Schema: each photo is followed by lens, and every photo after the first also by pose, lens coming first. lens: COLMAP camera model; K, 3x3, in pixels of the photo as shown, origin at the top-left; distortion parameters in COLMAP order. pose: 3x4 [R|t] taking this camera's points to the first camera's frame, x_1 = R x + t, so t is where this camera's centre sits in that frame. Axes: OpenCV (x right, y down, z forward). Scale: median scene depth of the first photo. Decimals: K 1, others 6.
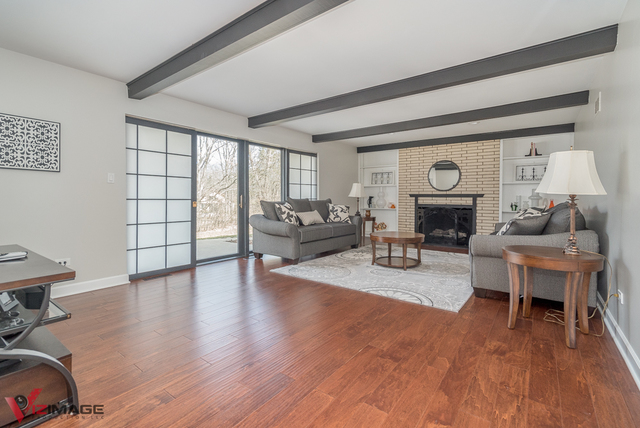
lens RADIAL K [[294.4, 0, 314.0], [0, 294.4, 198.8], [0, 0, 1]] dist [0.004322, 0.001723]
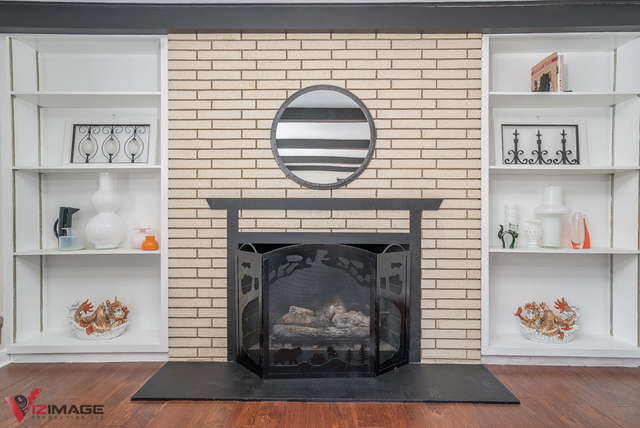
lens RADIAL K [[294.4, 0, 321.4], [0, 294.4, 214.4], [0, 0, 1]] dist [0.004322, 0.001723]
pose [[0.802920, -0.002675, 0.596080, 0.271998], [0.005092, 0.999984, -0.002370, 0.000904], [-0.596065, 0.004938, 0.802921, 0.794235]]
